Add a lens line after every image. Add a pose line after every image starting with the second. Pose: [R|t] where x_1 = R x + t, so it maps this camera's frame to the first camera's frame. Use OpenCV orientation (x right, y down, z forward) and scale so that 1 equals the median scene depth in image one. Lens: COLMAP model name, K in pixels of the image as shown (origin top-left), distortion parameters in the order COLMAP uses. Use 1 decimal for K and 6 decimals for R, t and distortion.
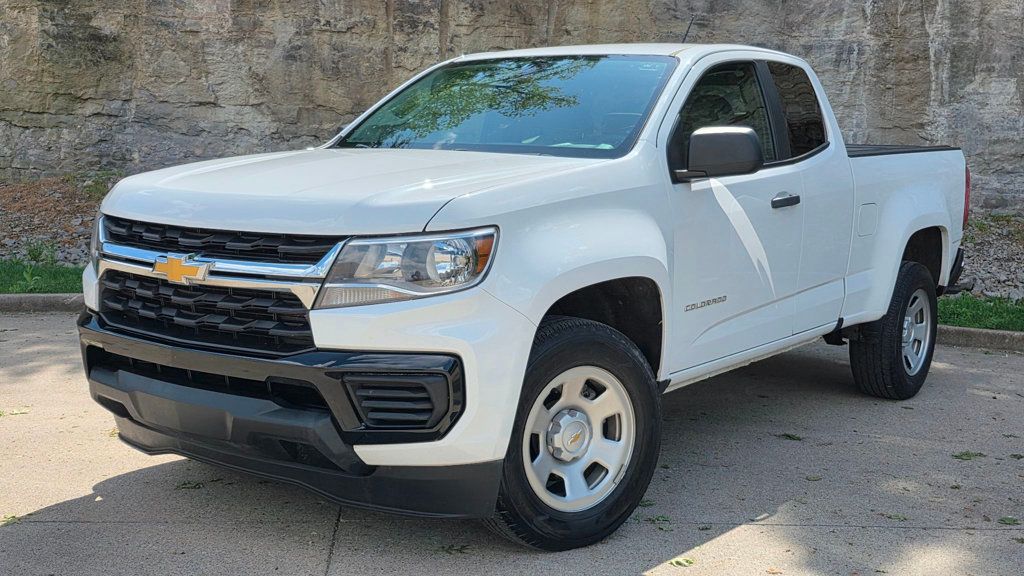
lens RADIAL K [[1223.4, 0, 506.3], [0, 1223.4, 293.3], [0, 0, 1]] dist [0.055206, 0.000000]
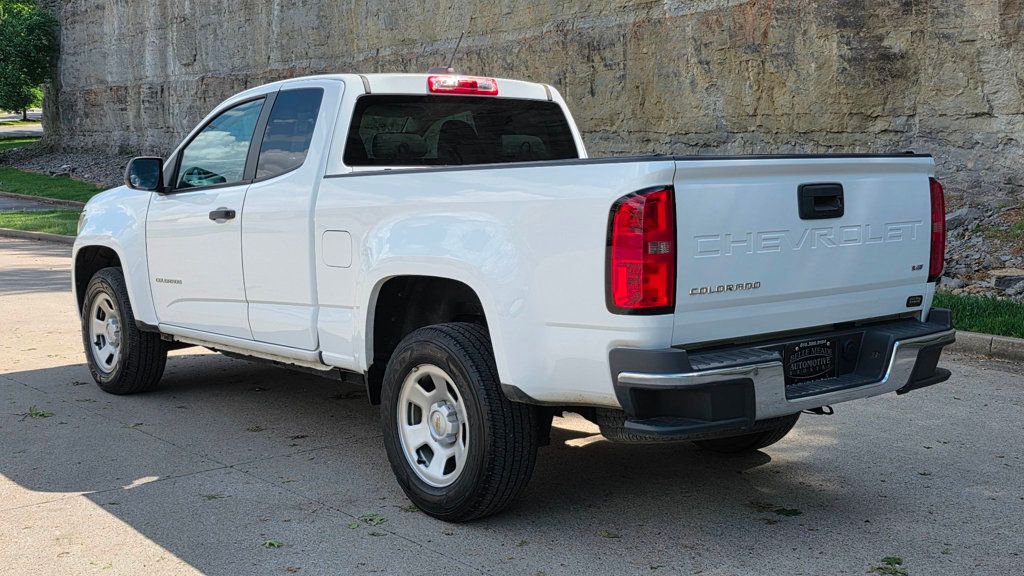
lens RADIAL K [[1220.8, 0, 502.0], [0, 1220.8, 283.1], [0, 0, 1]] dist [0.074686, 0.000000]
pose [[0.594041, 0.058852, -0.802279, 0.329234], [-0.072201, 0.997196, 0.019690, -0.017063], [0.801188, 0.046228, 0.596624, 0.146050]]
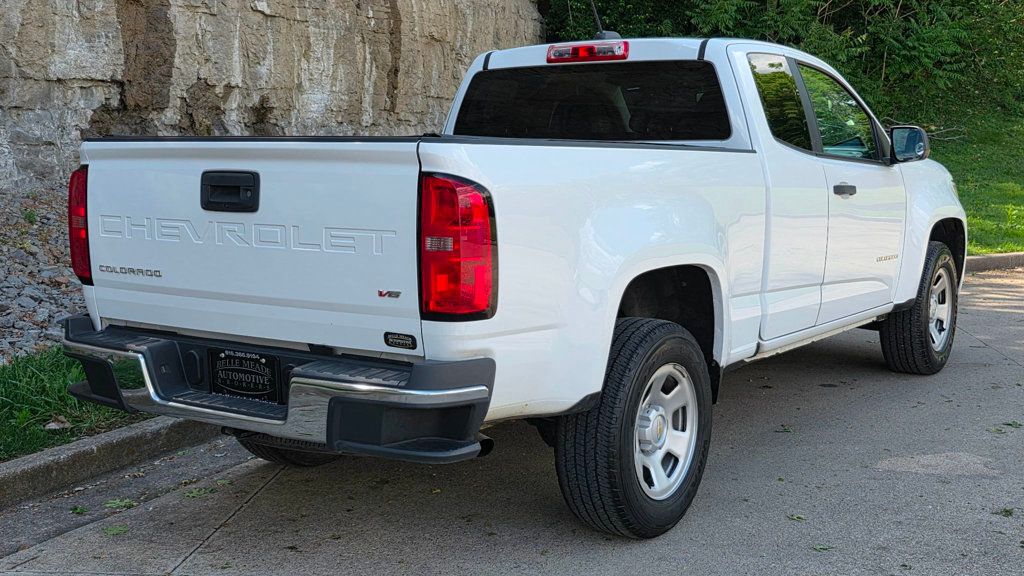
lens RADIAL K [[1220.8, 0, 517.0], [0, 1220.8, 303.9], [0, 0, 1]] dist [0.074686, 0.000000]
pose [[-0.599314, 0.100215, -0.794216, 0.304370], [-0.093245, 0.976640, 0.193596, -0.071824], [0.795065, 0.190081, -0.575970, 0.609327]]
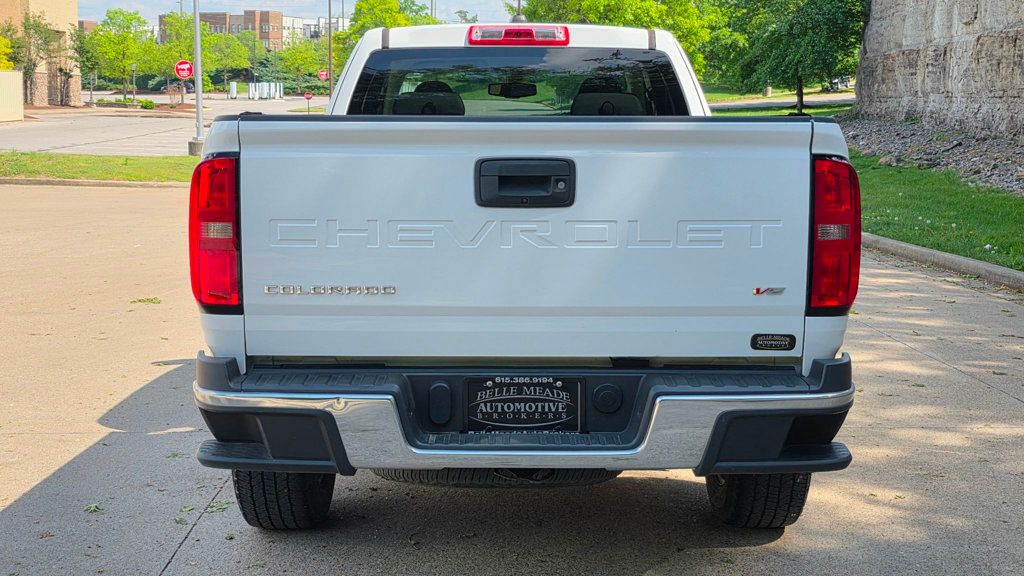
lens RADIAL K [[1233.7, 0, 513.2], [0, 1233.7, 282.7], [0, 0, 1]] dist [0.089405, 0.000000]
pose [[-0.033847, 0.106376, -0.993750, 0.349610], [-0.118011, 0.986938, 0.109666, -0.044046], [0.992435, 0.120985, -0.020851, 0.402562]]
